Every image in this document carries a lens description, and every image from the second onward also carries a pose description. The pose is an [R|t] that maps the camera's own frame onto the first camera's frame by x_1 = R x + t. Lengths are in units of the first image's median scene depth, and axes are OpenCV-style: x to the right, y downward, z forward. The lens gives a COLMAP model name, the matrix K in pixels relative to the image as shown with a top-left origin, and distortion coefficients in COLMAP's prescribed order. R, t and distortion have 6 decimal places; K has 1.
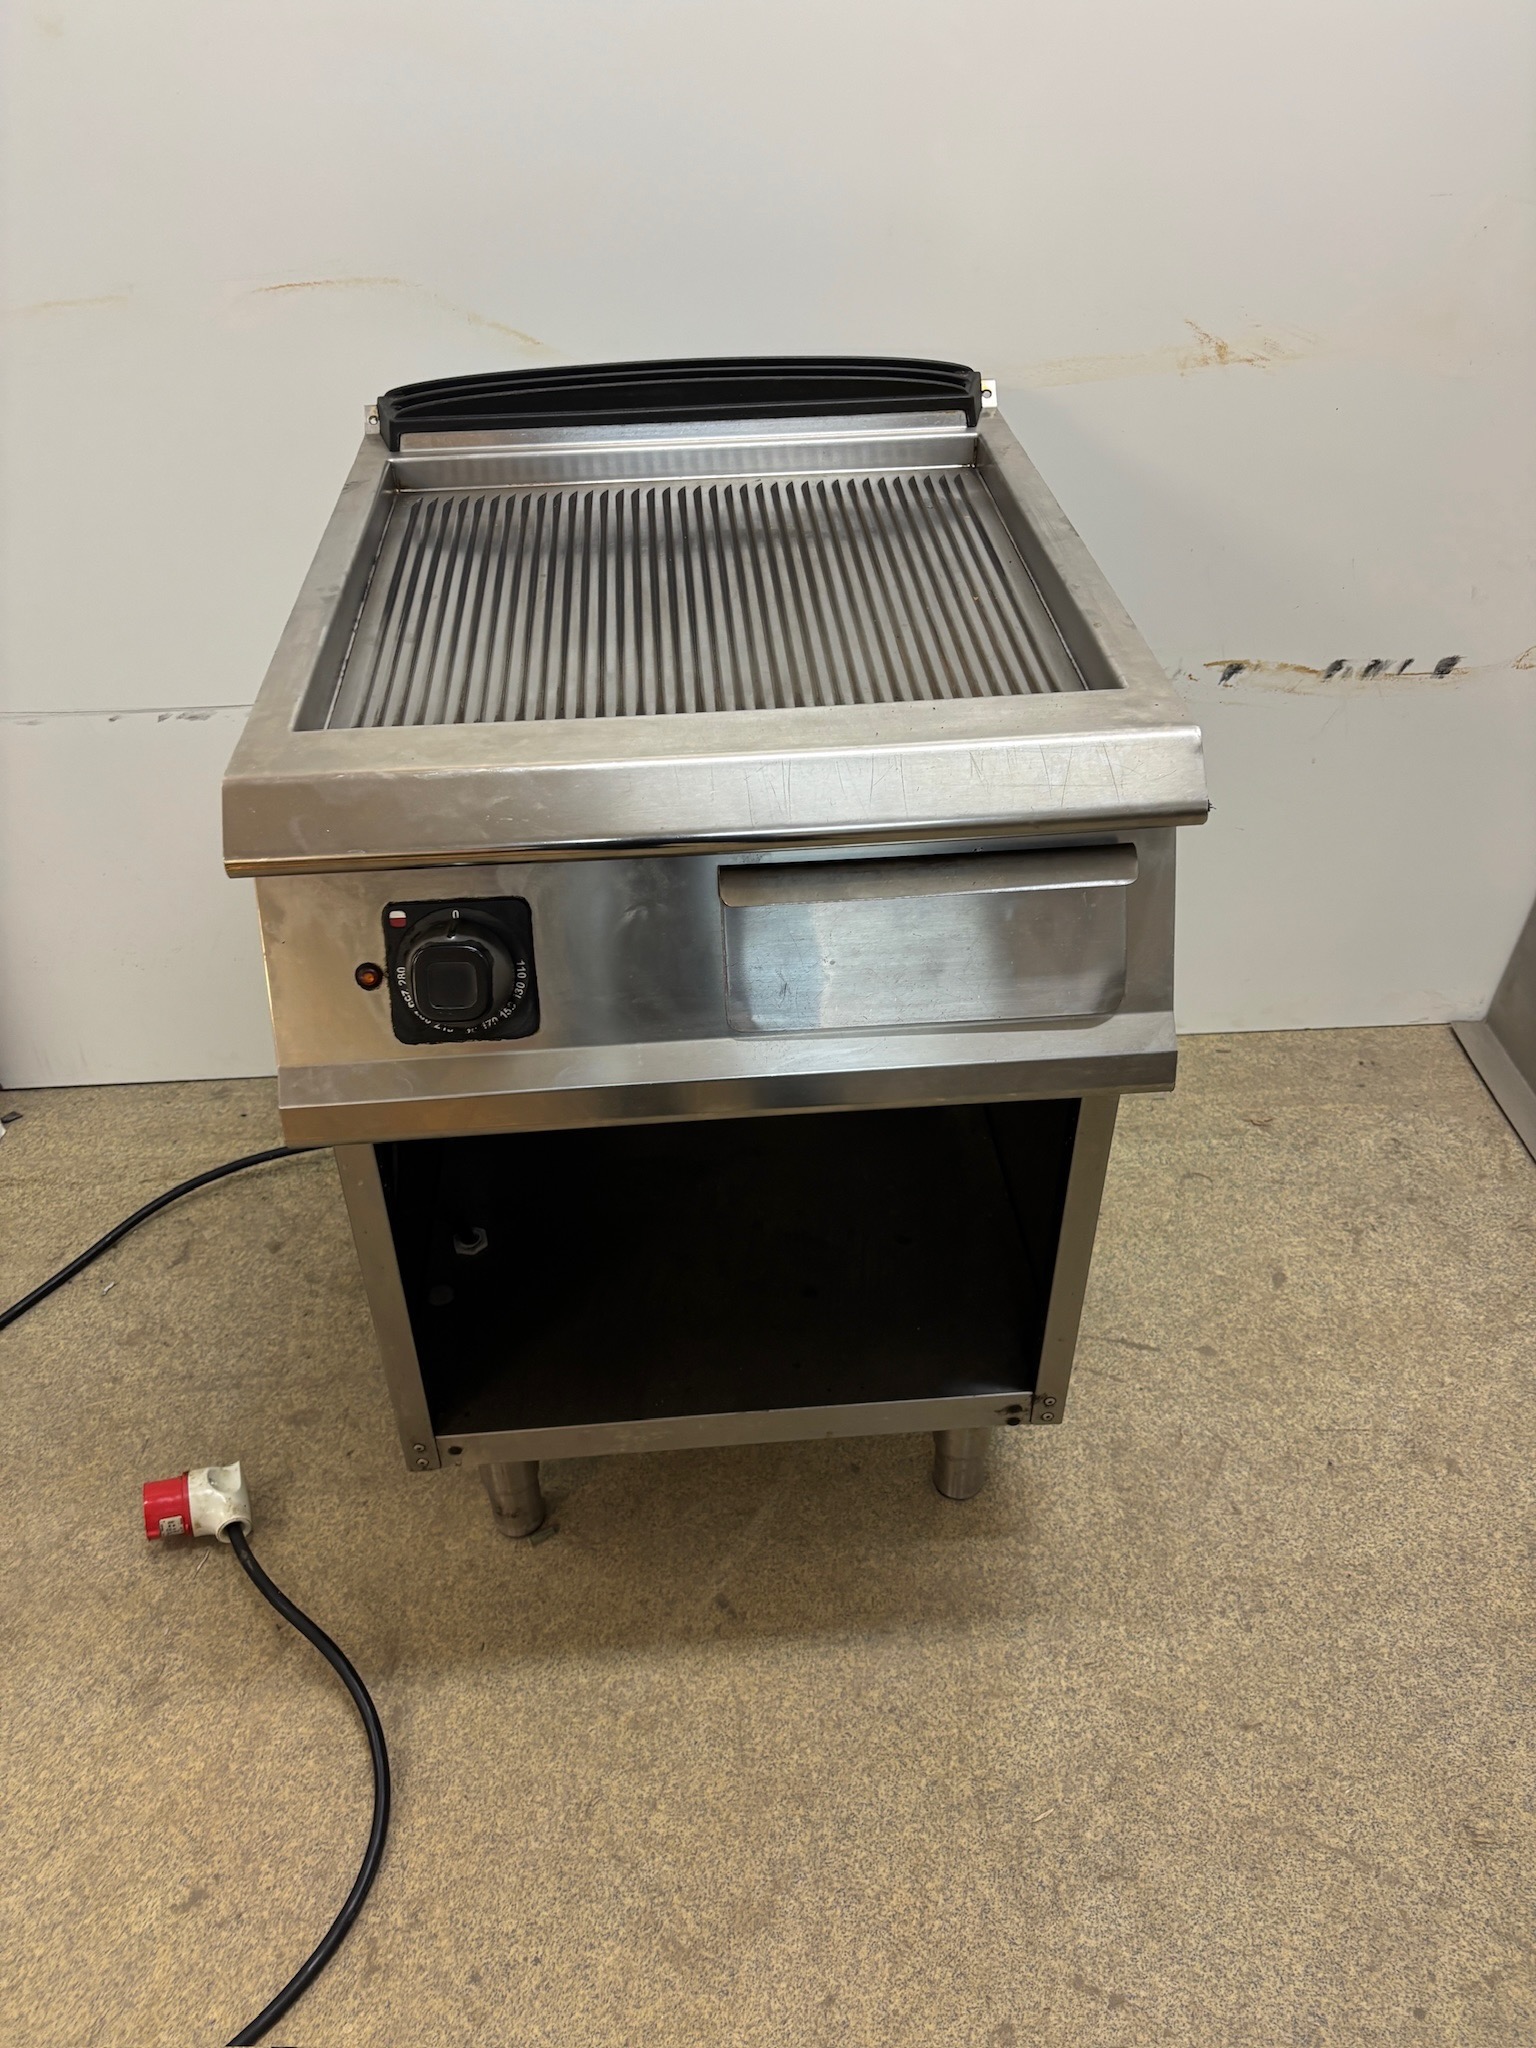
lens RADIAL K [[1536.1, 0, 770.4], [0, 1536.1, 1039.2], [0, 0, 1]] dist [0.013896, 0.001066]
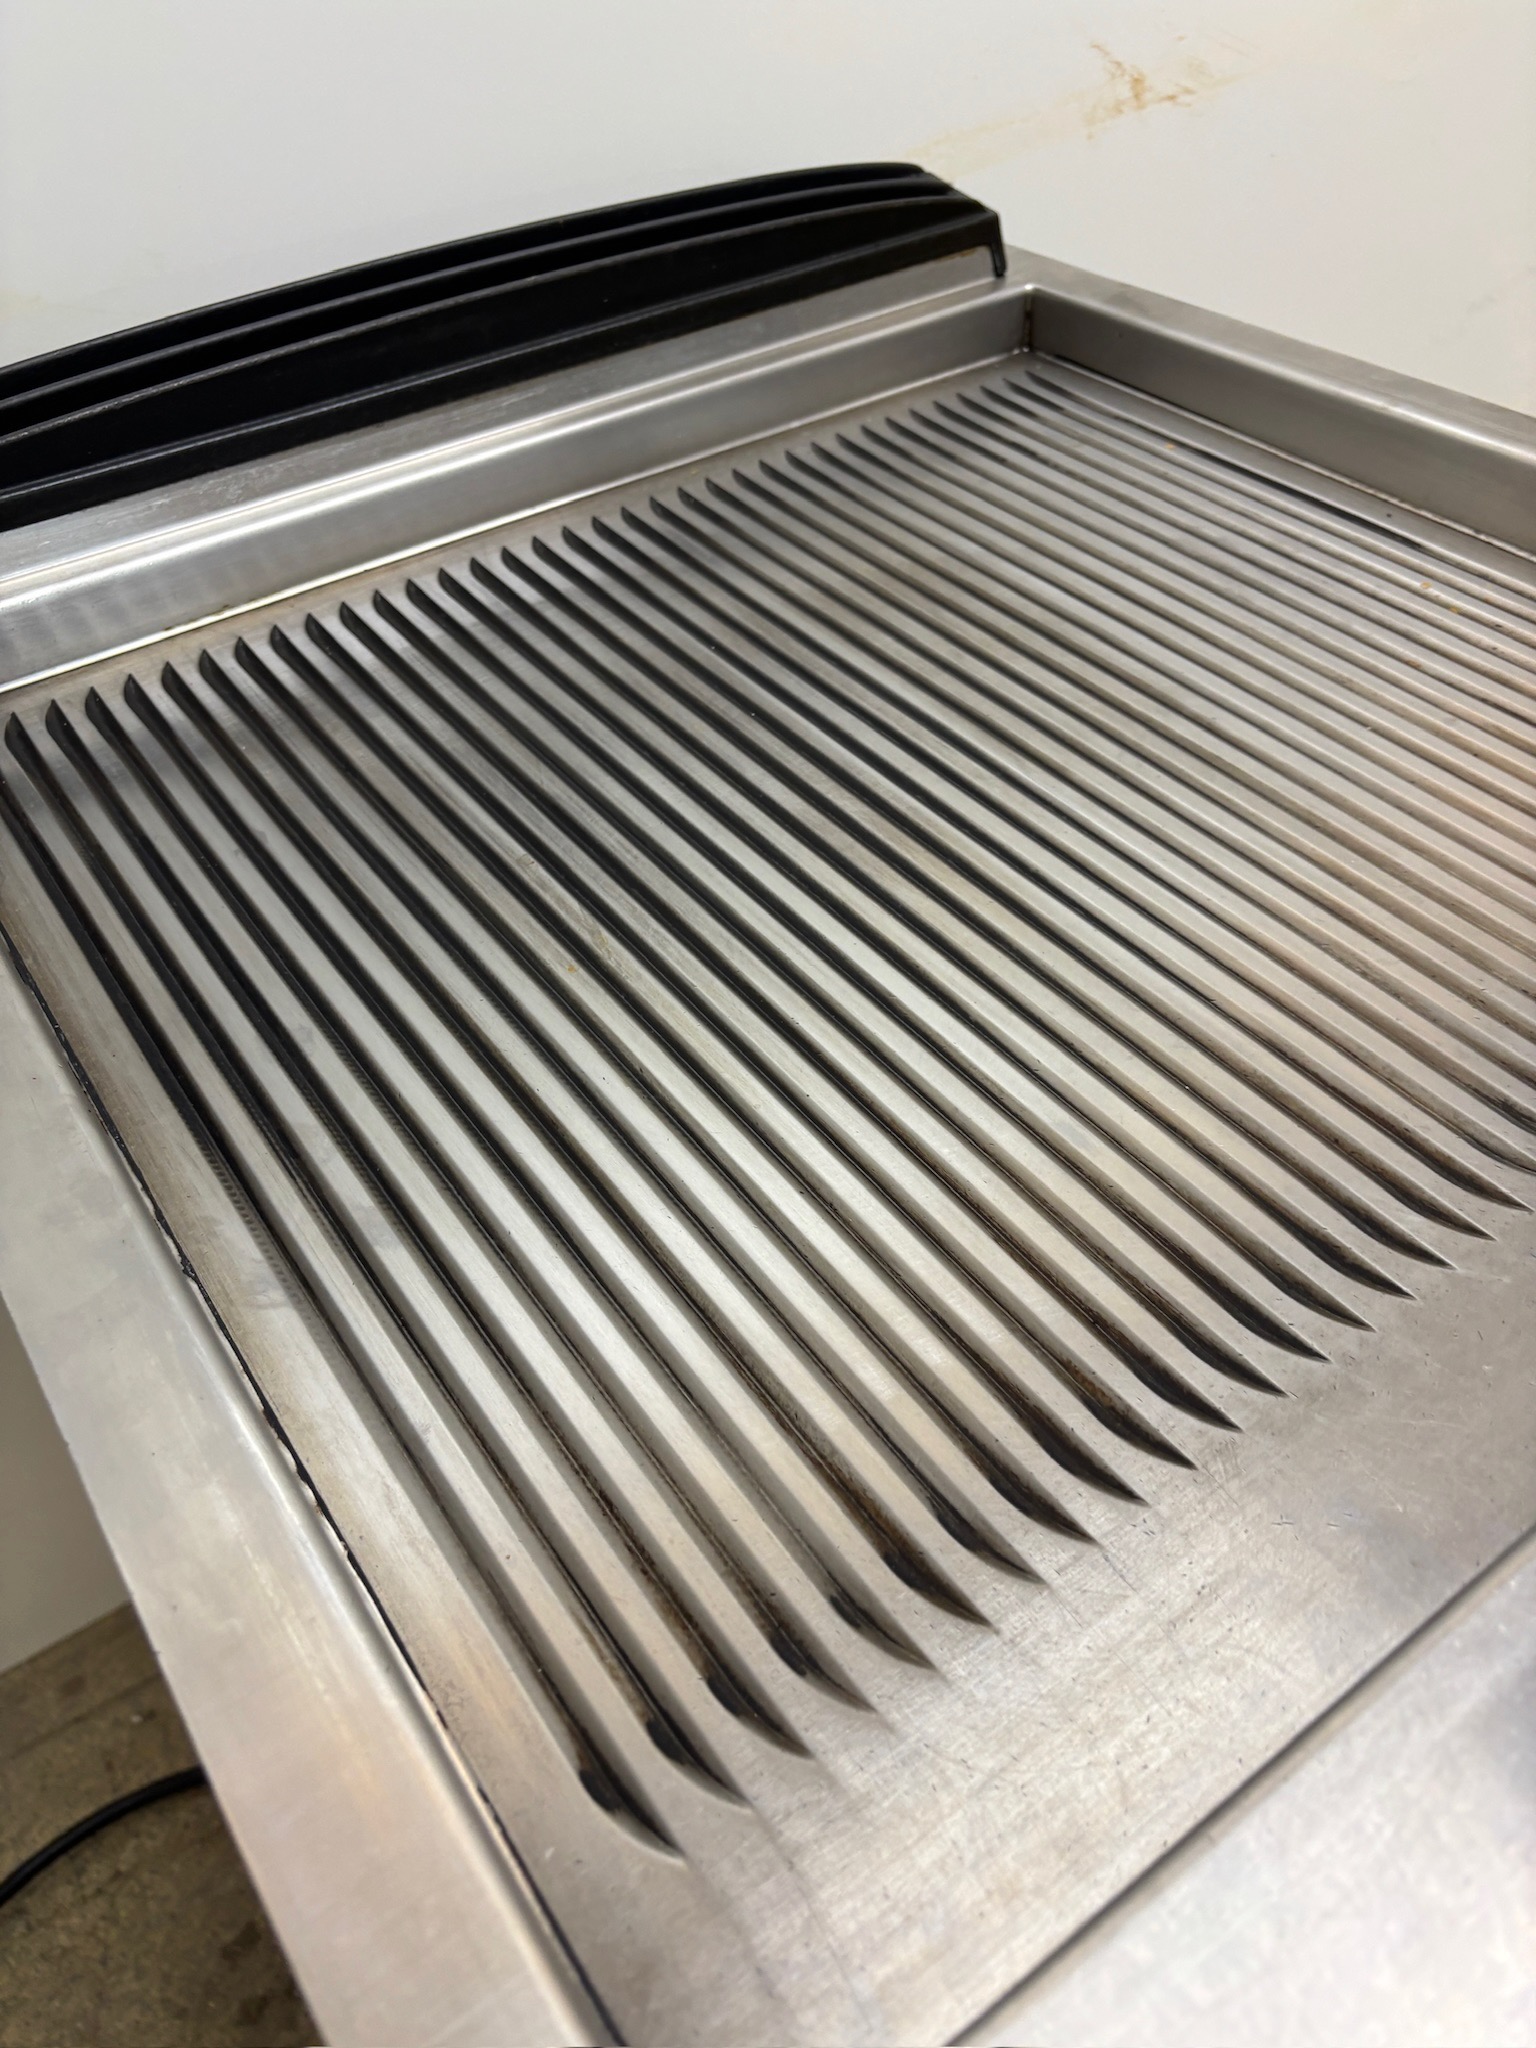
lens RADIAL K [[1592.3, 0, 800.1], [0, 1592.3, 1022.5], [0, 0, 1]] dist [-0.003374, -0.005695]
pose [[0.852209, -0.366764, 0.373127, -0.215052], [0.349469, 0.929772, 0.115741, -0.255143], [-0.389373, 0.031761, 0.920533, 0.558564]]
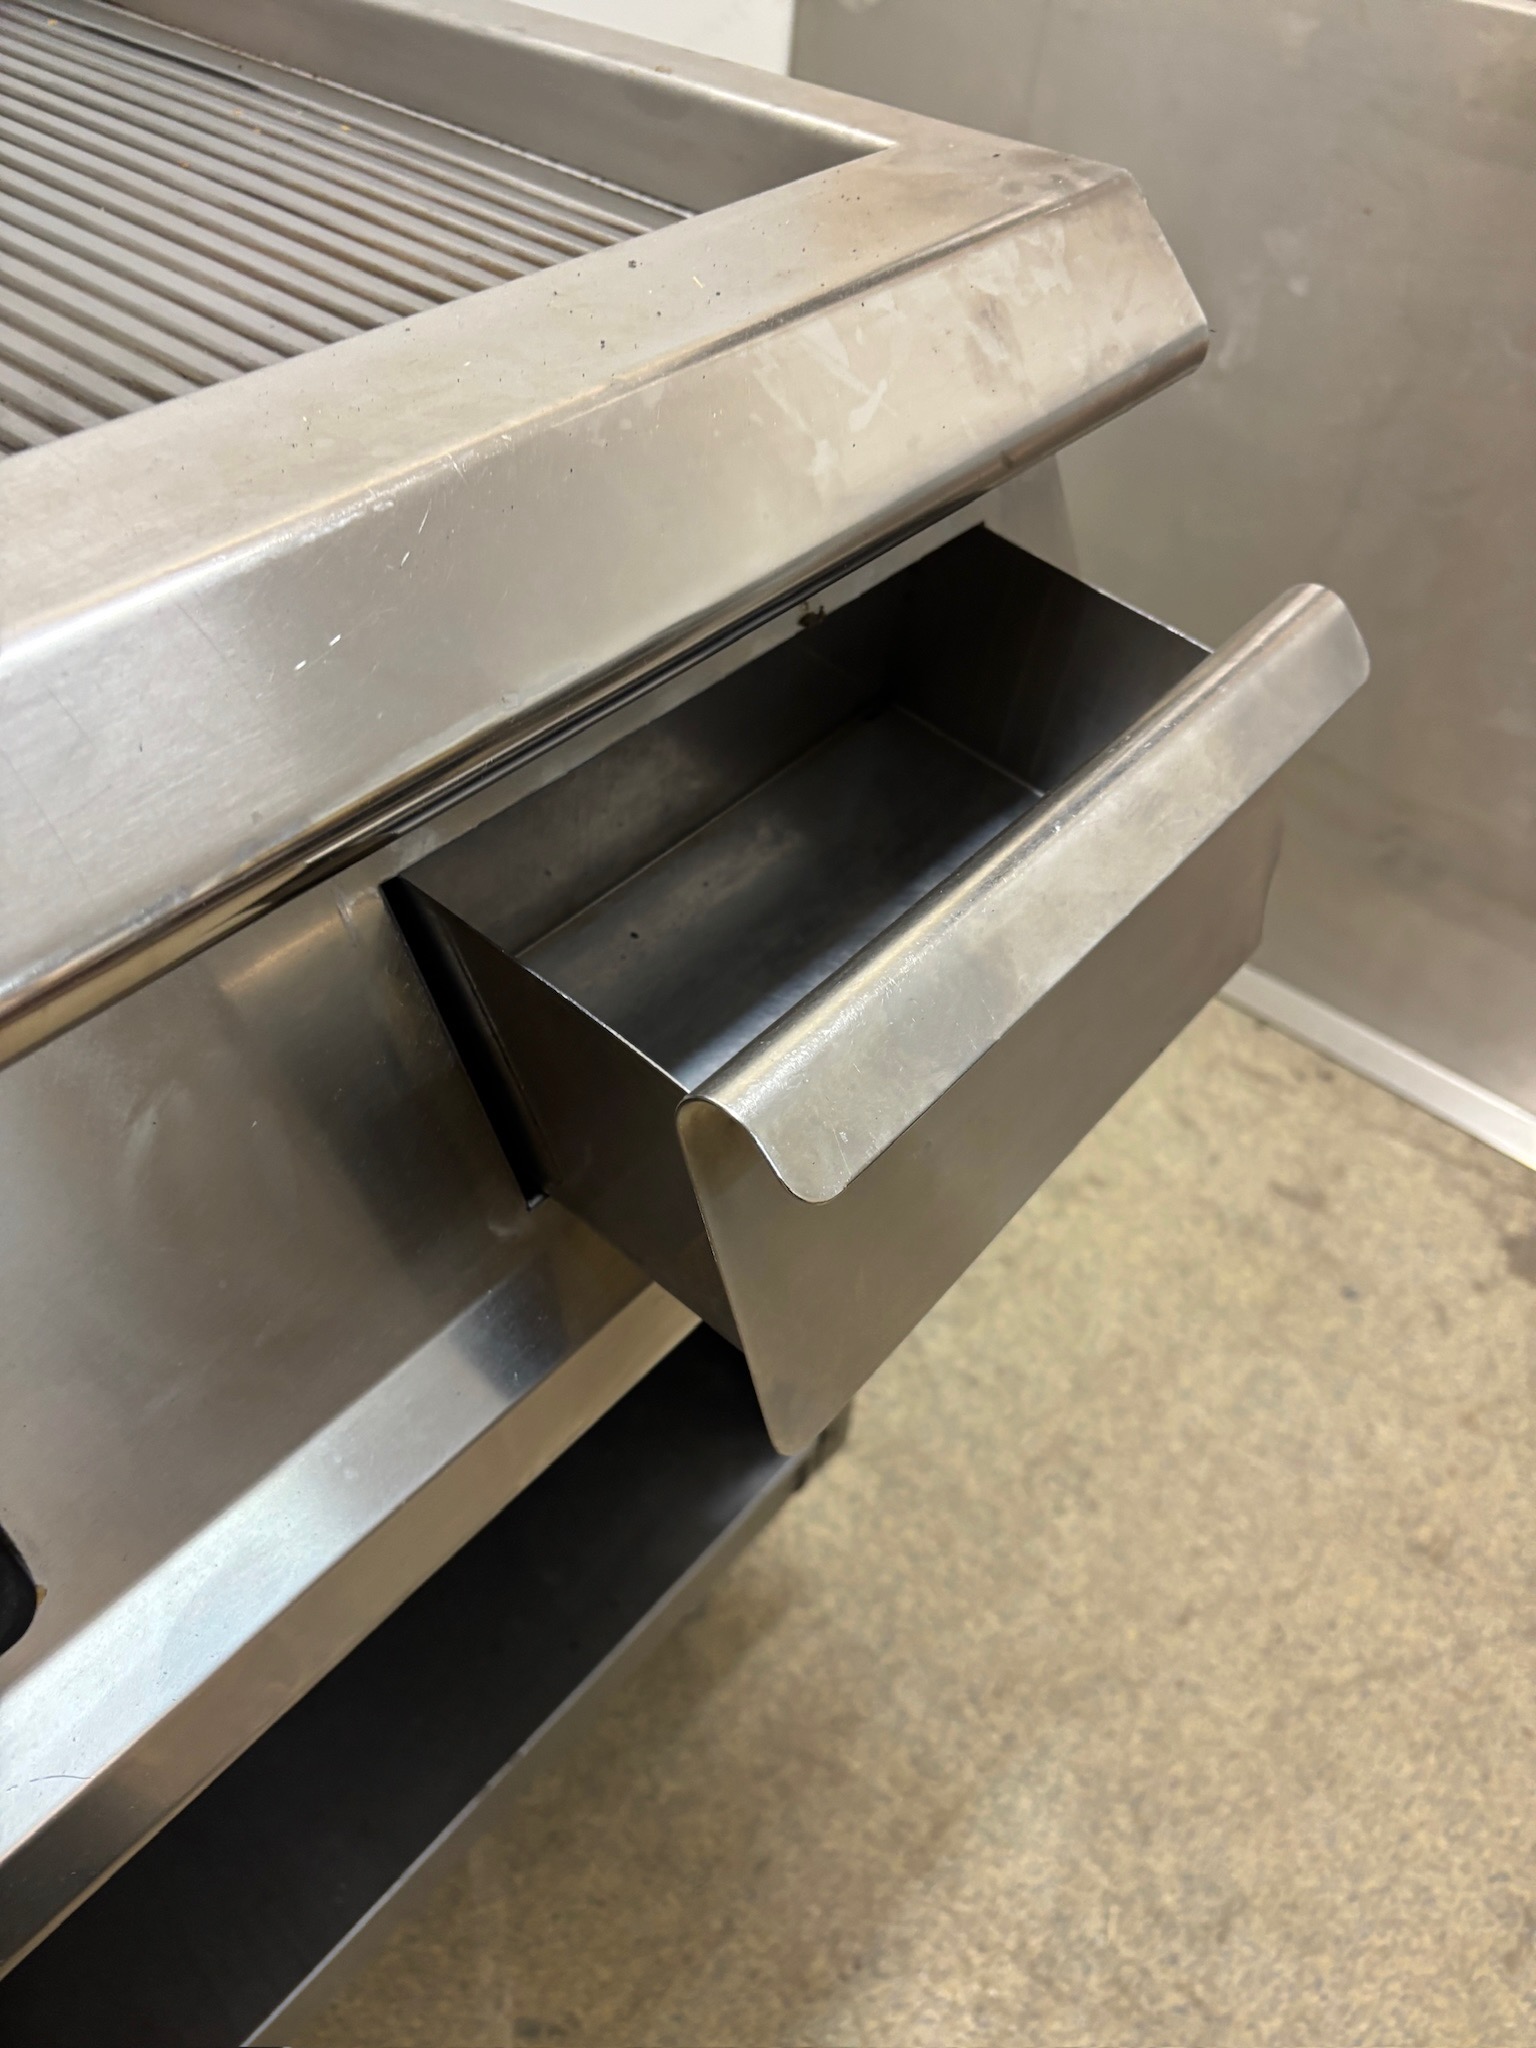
lens RADIAL K [[1583.0, 0, 768.3], [0, 1583.0, 1030.7], [0, 0, 1]] dist [-0.000425, -0.012592]
pose [[0.696248, -0.471909, 0.540871, -0.120974], [0.402025, 0.880607, 0.250814, -0.092057], [-0.594656, 0.042815, 0.802840, 0.468077]]
